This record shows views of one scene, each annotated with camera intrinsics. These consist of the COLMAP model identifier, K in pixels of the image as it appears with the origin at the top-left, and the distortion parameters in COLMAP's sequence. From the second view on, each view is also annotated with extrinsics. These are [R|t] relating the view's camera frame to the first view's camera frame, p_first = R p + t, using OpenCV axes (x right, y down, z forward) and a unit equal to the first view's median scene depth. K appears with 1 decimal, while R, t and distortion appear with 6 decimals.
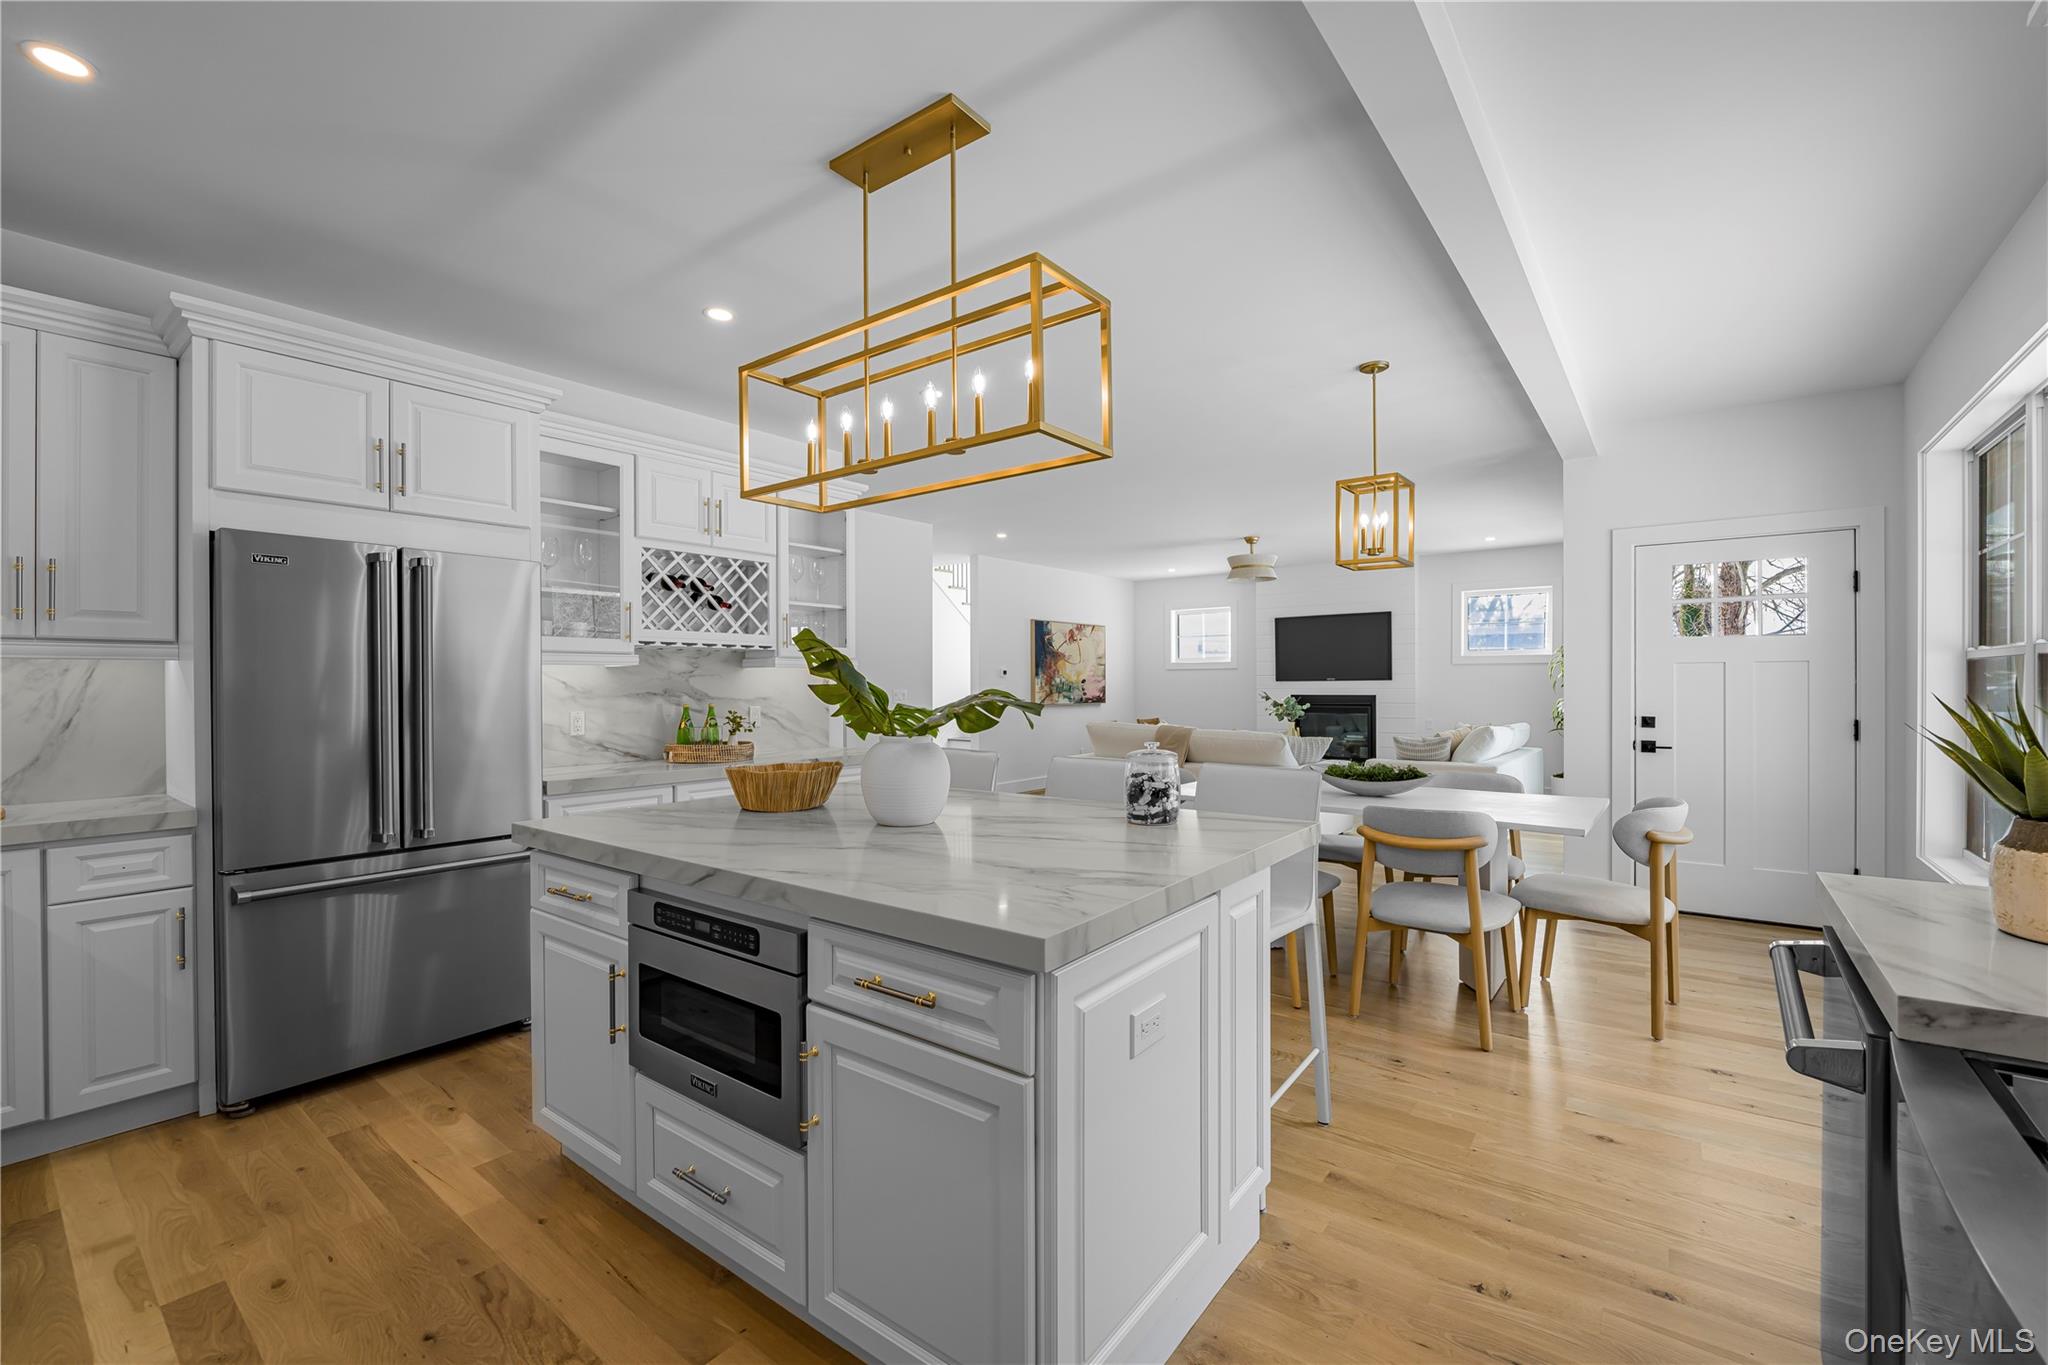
lens RADIAL K [[847.6, 0, 1016.4], [0, 847.6, 687.2], [0, 0, 1]] dist [-0.008643, -0.001660]
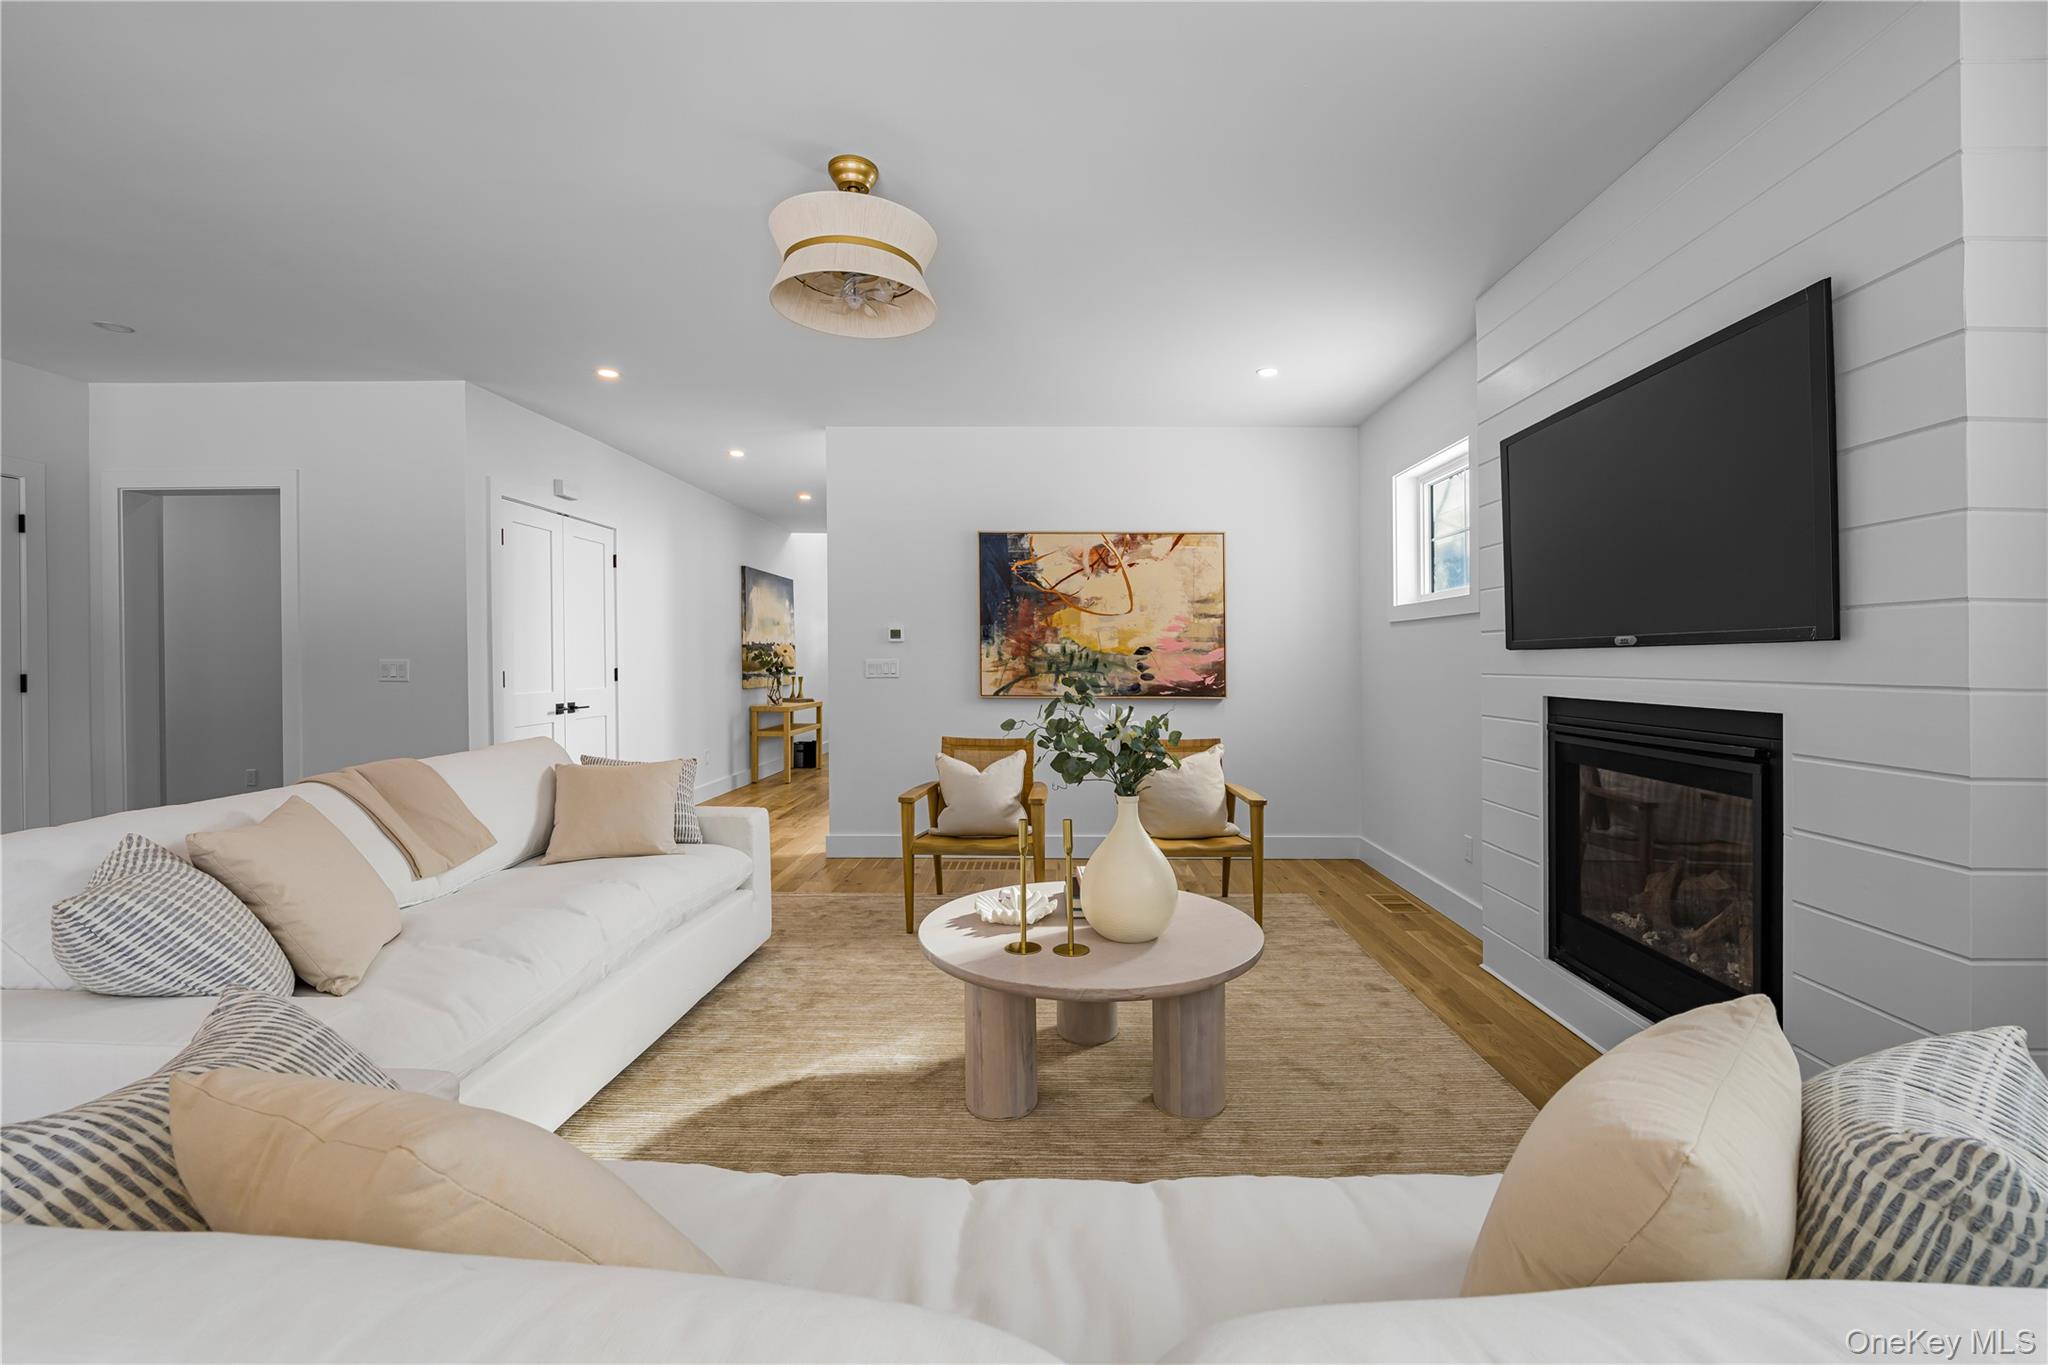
lens RADIAL K [[847.6, 0, 1043.2], [0, 847.6, 662.9], [0, 0, 1]] dist [-0.008643, -0.001660]
pose [[0.621026, 0.010884, -0.783714, 0.485494], [-0.010182, 0.999931, 0.005819, -0.002637], [0.783724, 0.004366, 0.621094, 0.754511]]
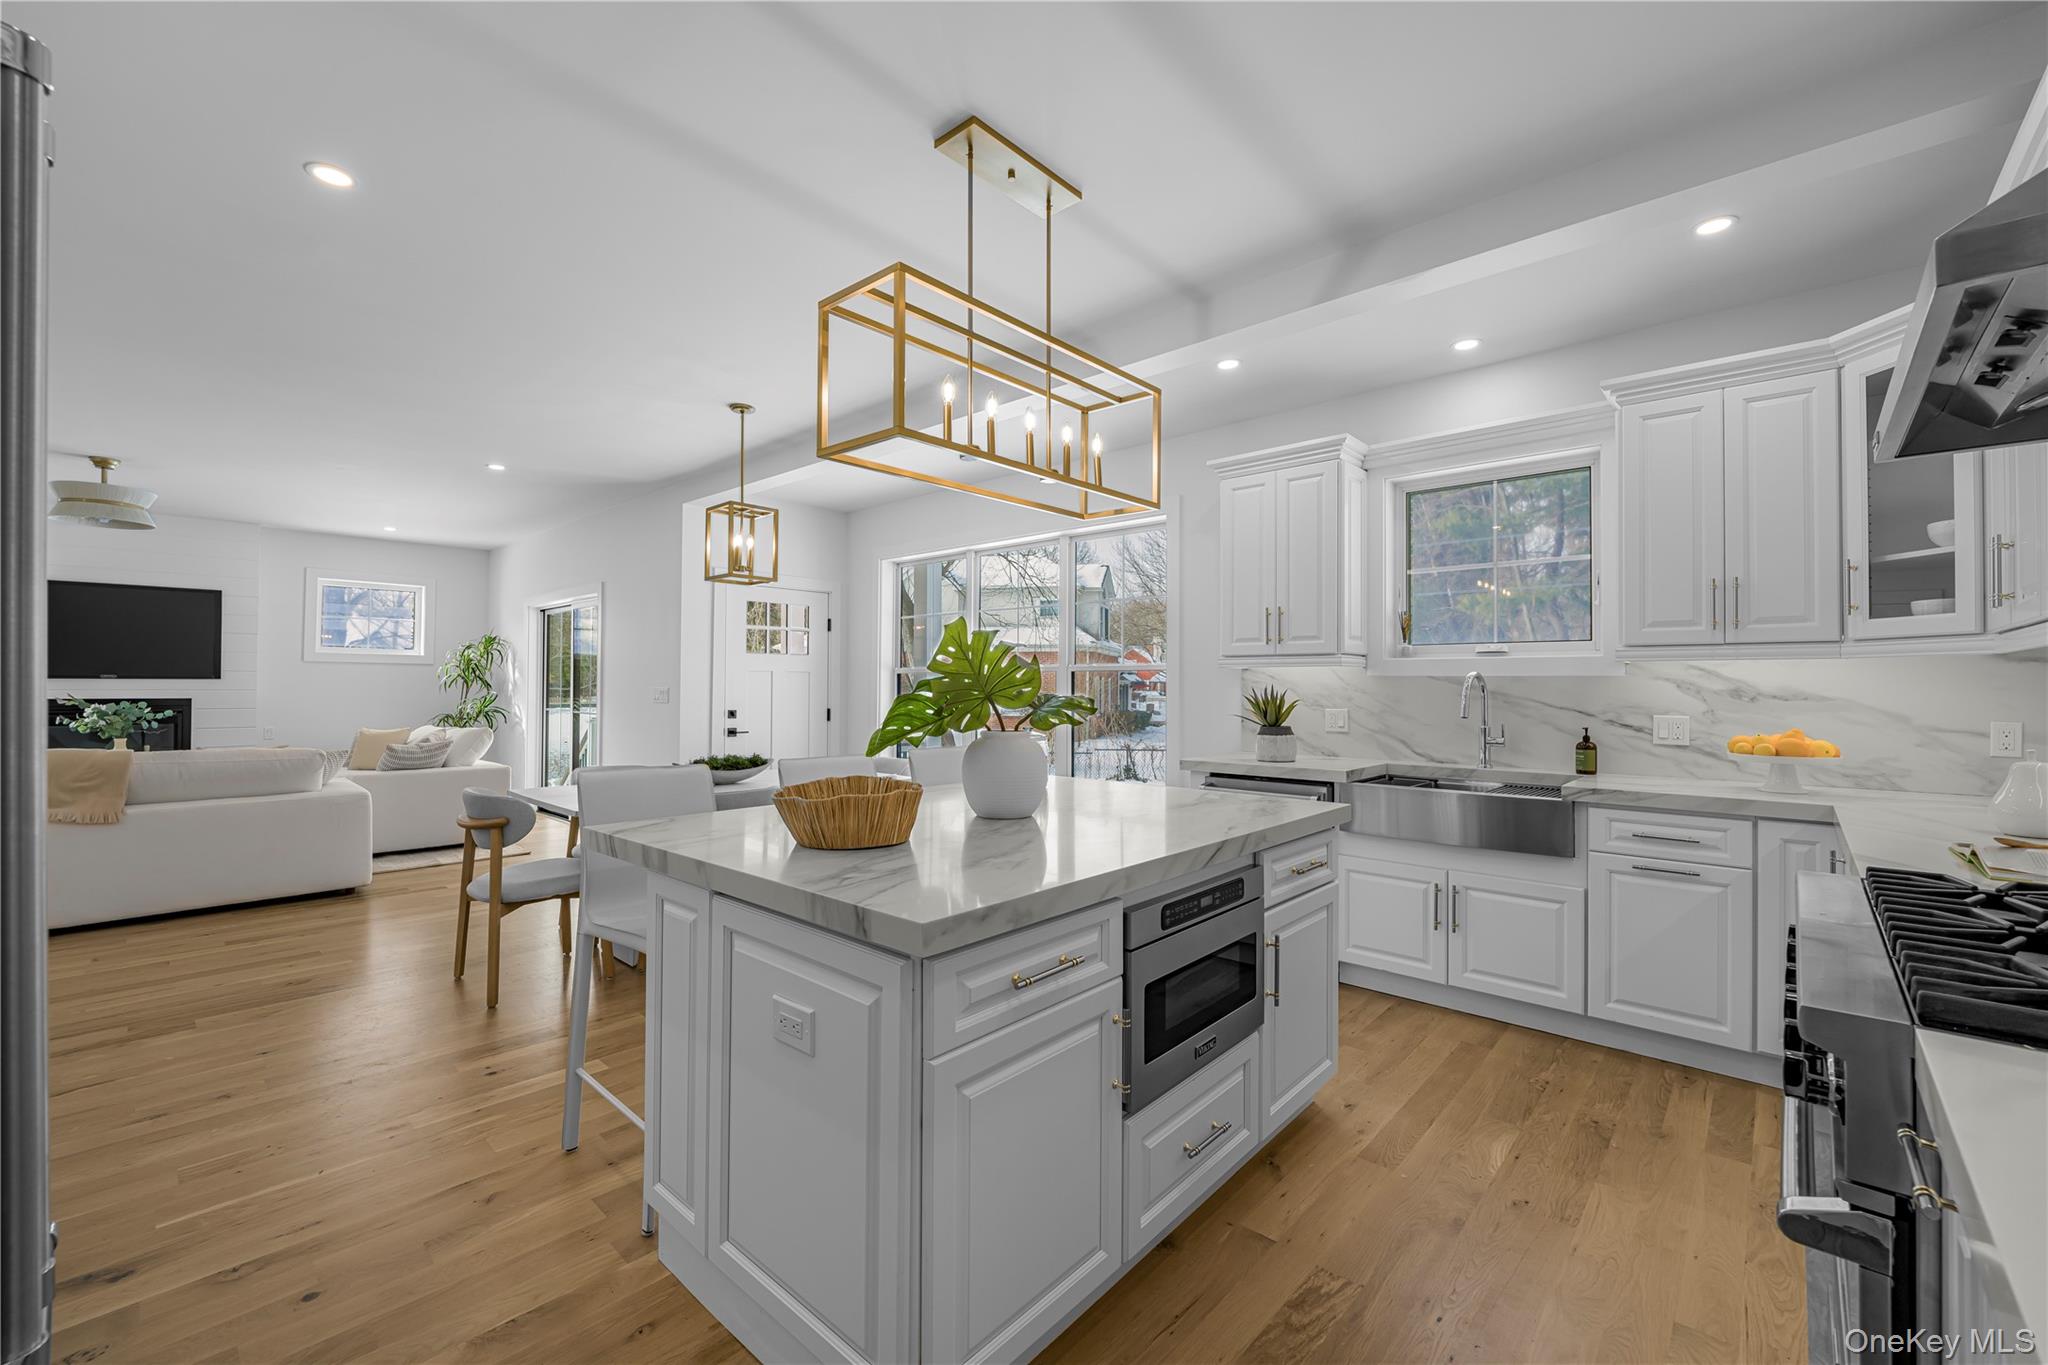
lens RADIAL K [[847.6, 0, 1027.8], [0, 847.6, 677.4], [0, 0, 1]] dist [-0.008643, -0.001660]
pose [[0.073644, 0.015859, 0.997159, -0.271147], [-0.000424, 0.999874, -0.015871, 0.001985], [-0.997285, 0.000746, 0.073641, 0.209967]]
